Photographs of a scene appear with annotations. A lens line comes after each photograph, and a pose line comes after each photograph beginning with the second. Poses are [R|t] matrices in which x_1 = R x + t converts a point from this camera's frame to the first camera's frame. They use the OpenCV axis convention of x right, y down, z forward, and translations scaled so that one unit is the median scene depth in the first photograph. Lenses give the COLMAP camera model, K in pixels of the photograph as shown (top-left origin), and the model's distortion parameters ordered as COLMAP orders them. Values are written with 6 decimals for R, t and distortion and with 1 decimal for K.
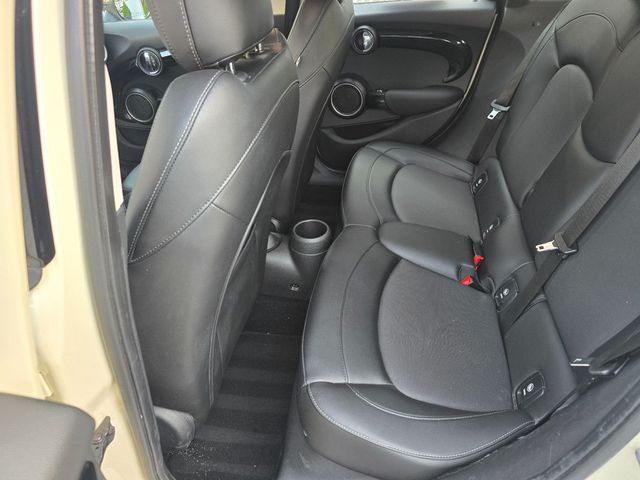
lens RADIAL K [[430.1, 0, 319.7], [0, 430.1, 236.5], [0, 0, 1]] dist [0.023599, -0.029075]
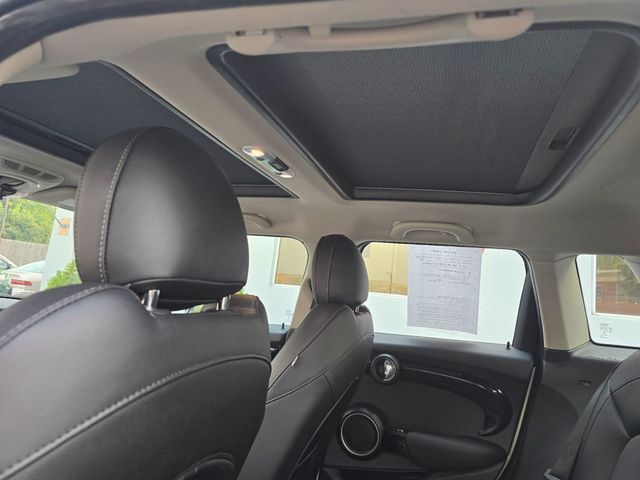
lens RADIAL K [[430.1, 0, 319.7], [0, 430.1, 236.5], [0, 0, 1]] dist [0.023599, -0.029075]
pose [[0.982628, 0.131675, -0.130781, 0.049097], [-0.185541, 0.712485, -0.676712, -0.015005], [0.004073, 0.689222, 0.724539, 0.152528]]
